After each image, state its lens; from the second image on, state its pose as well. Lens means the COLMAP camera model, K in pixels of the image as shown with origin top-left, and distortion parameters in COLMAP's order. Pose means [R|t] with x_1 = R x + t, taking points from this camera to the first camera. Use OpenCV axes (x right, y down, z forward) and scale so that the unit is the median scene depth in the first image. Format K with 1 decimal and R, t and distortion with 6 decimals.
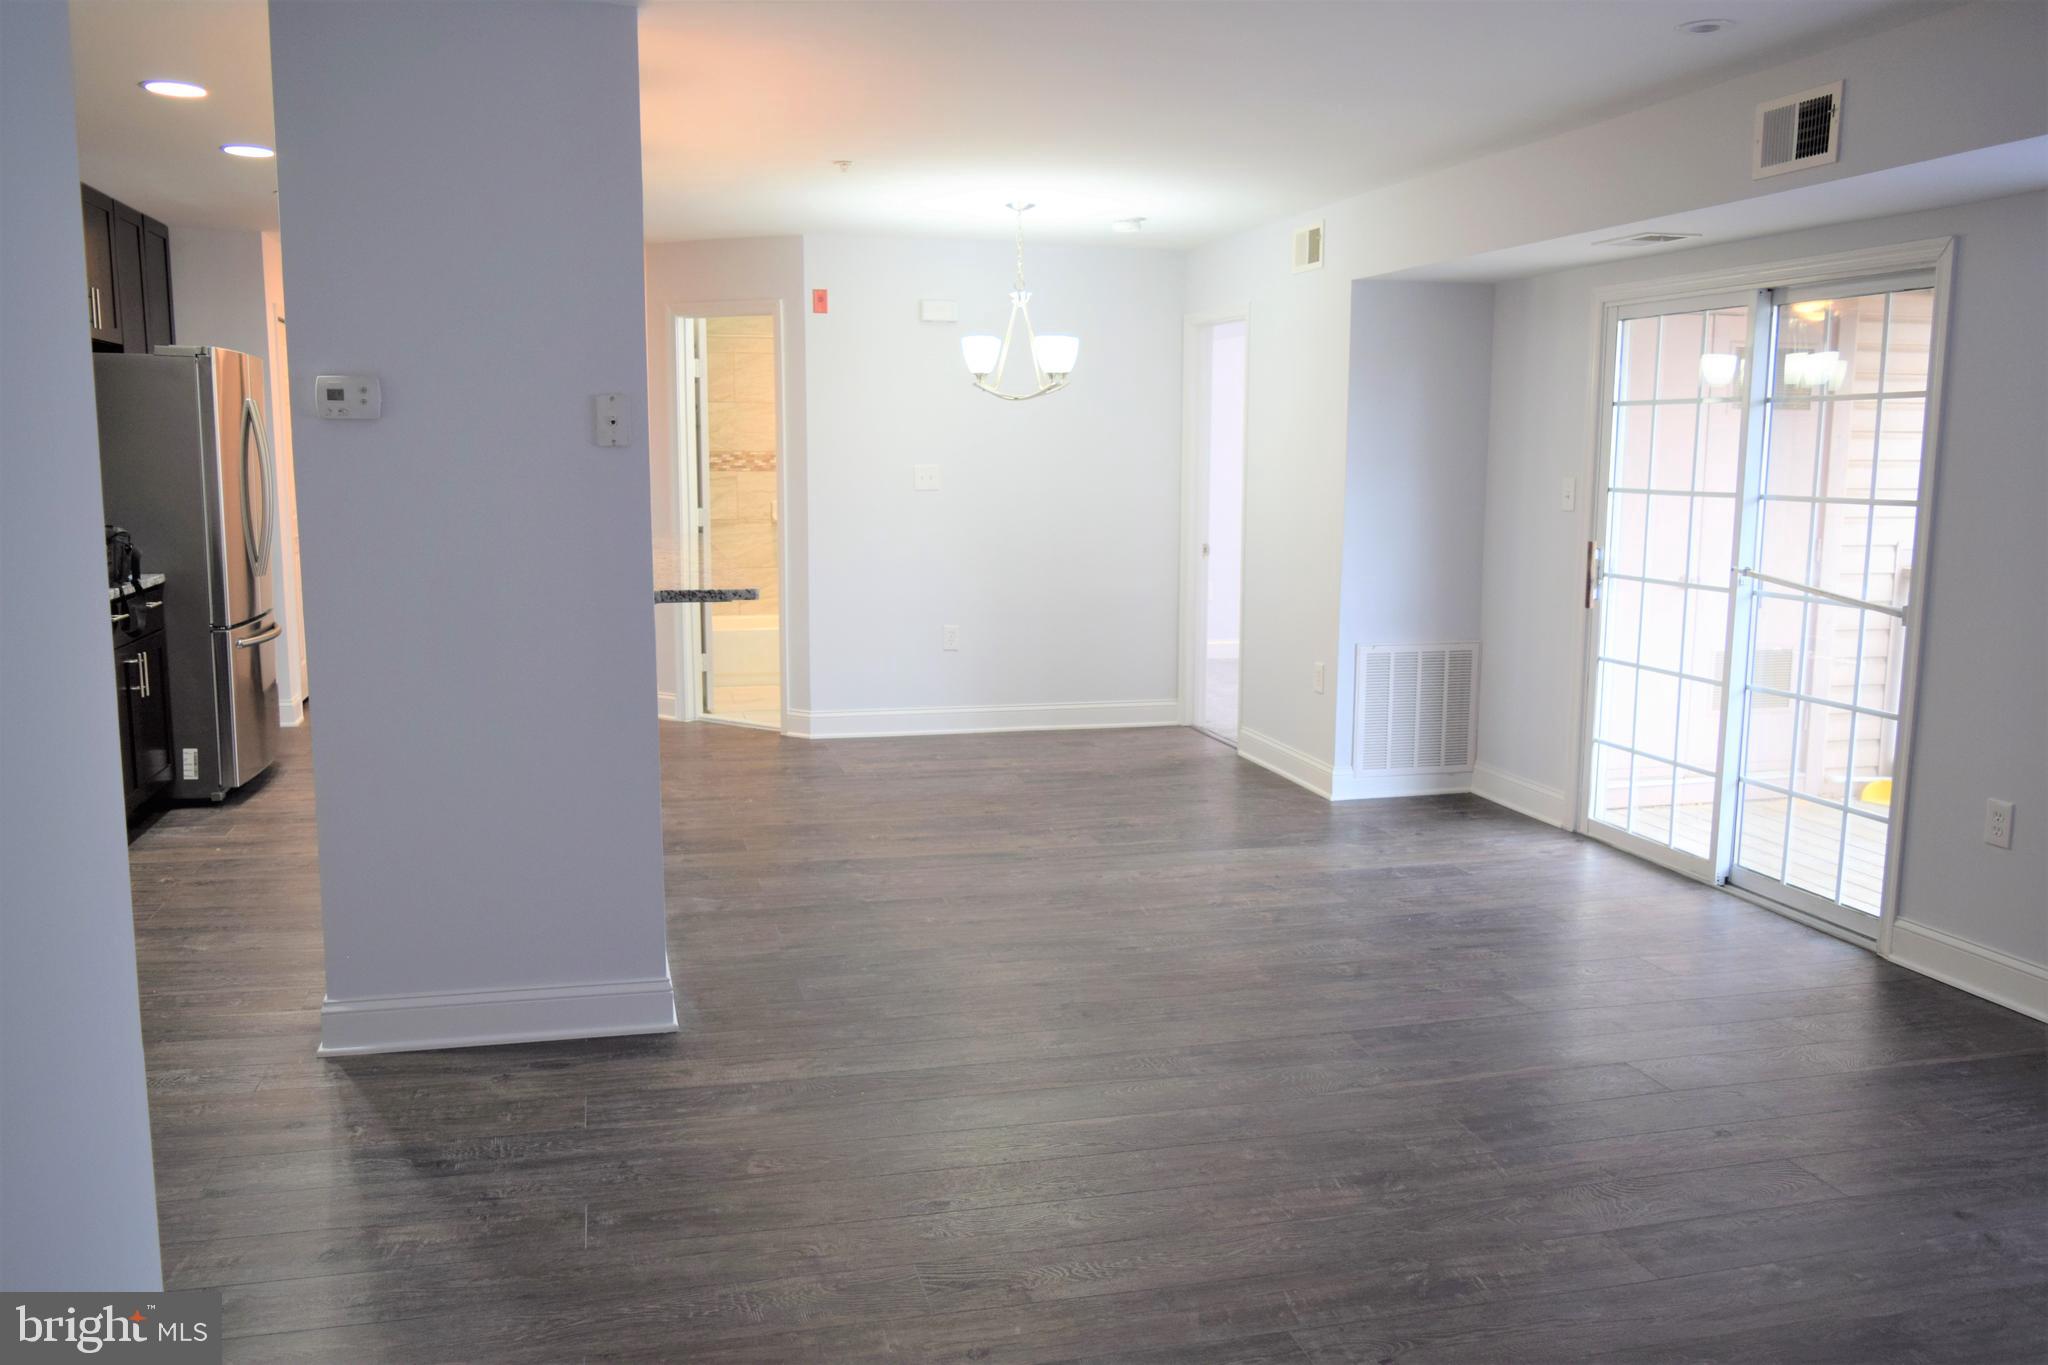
lens RADIAL K [[1572.7, 0, 1013.8], [0, 1572.7, 686.0], [0, 0, 1]] dist [-0.024001, 0.007517]
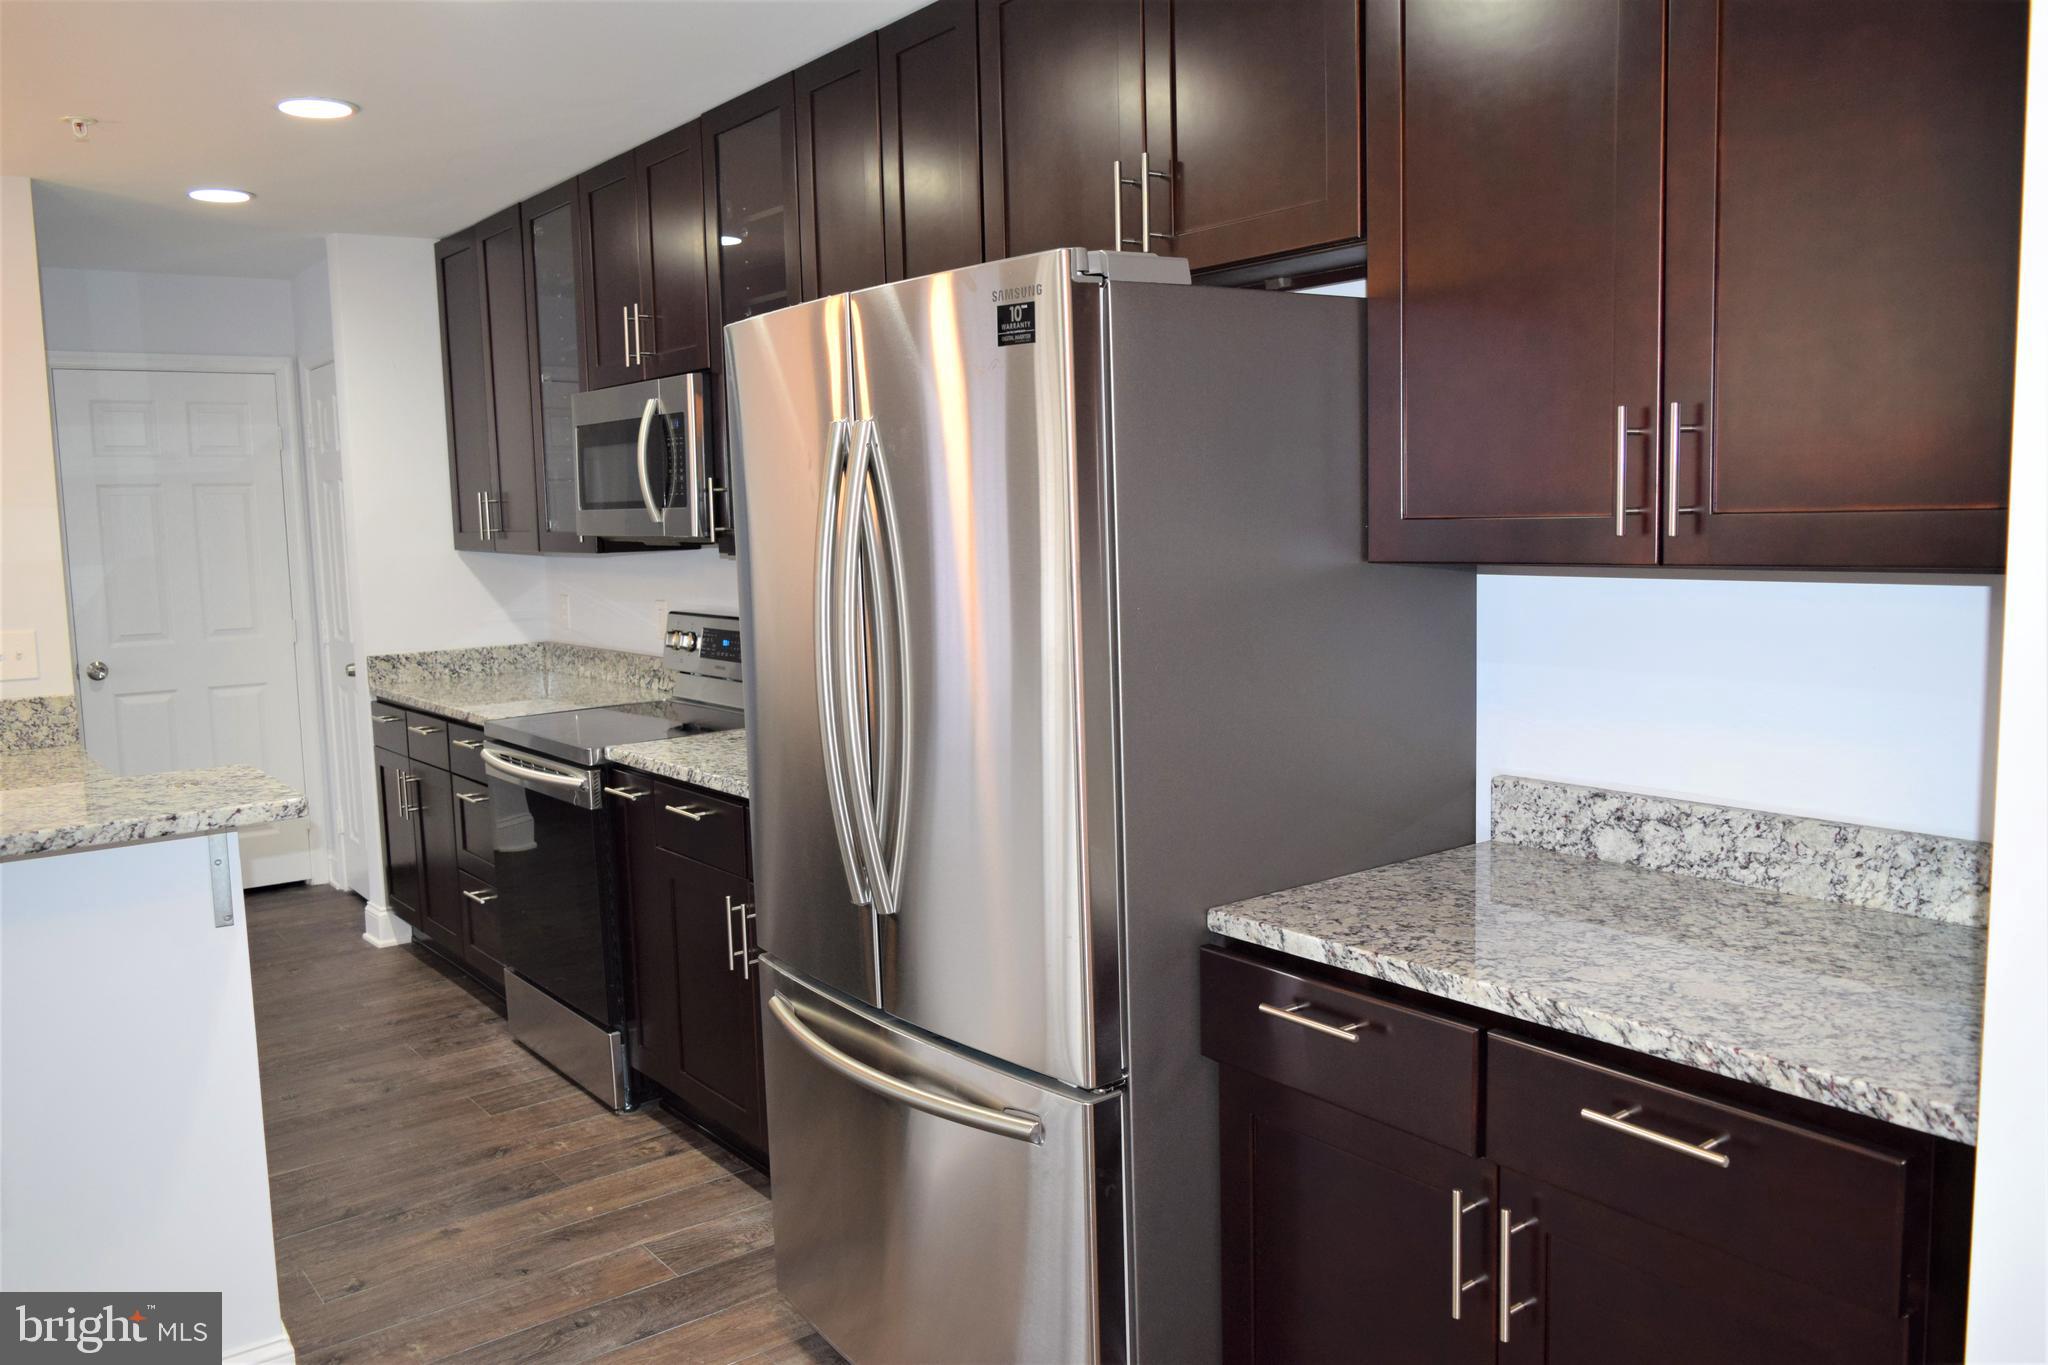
lens RADIAL K [[1572.7, 0, 1013.8], [0, 1572.7, 686.0], [0, 0, 1]] dist [-0.024001, 0.007517]
pose [[-0.924123, 0.062444, -0.376958, -0.528266], [-0.036128, 0.967856, 0.248897, -0.295220], [0.380383, 0.243630, -0.892162, 1.849608]]
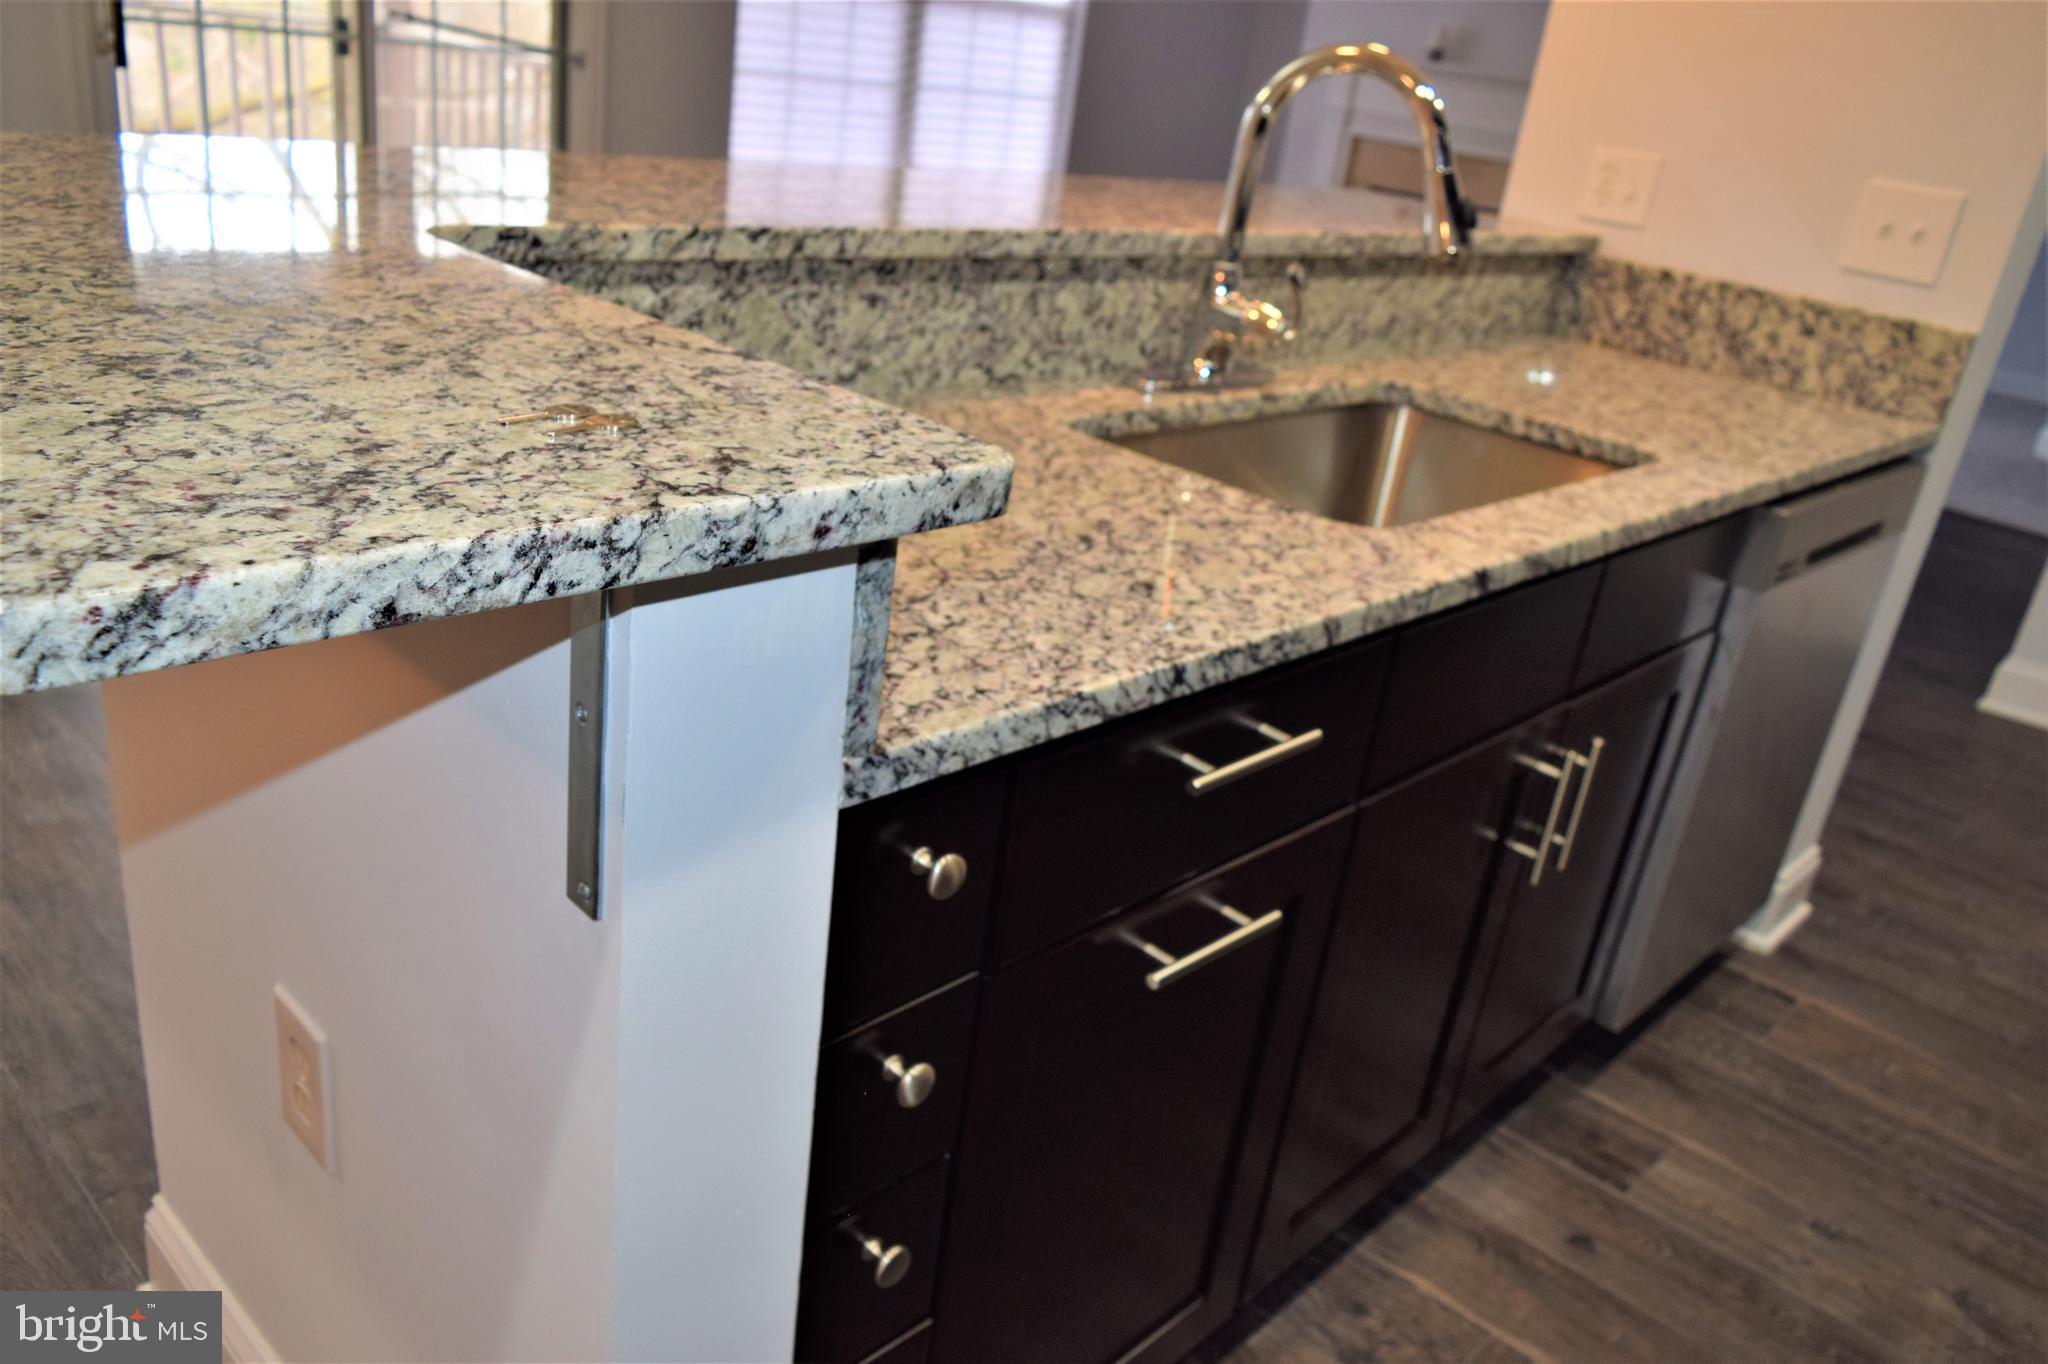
lens RADIAL K [[1565.7, 0, 1024.0], [0, 1565.7, 682.0], [0, 0, 1]] dist [-0.006512, 0.003567]
pose [[-0.526682, -0.397742, 0.751271, -0.614993], [-0.003915, 0.884908, 0.465749, -0.169237], [-0.850054, 0.242360, -0.467622, 1.318308]]
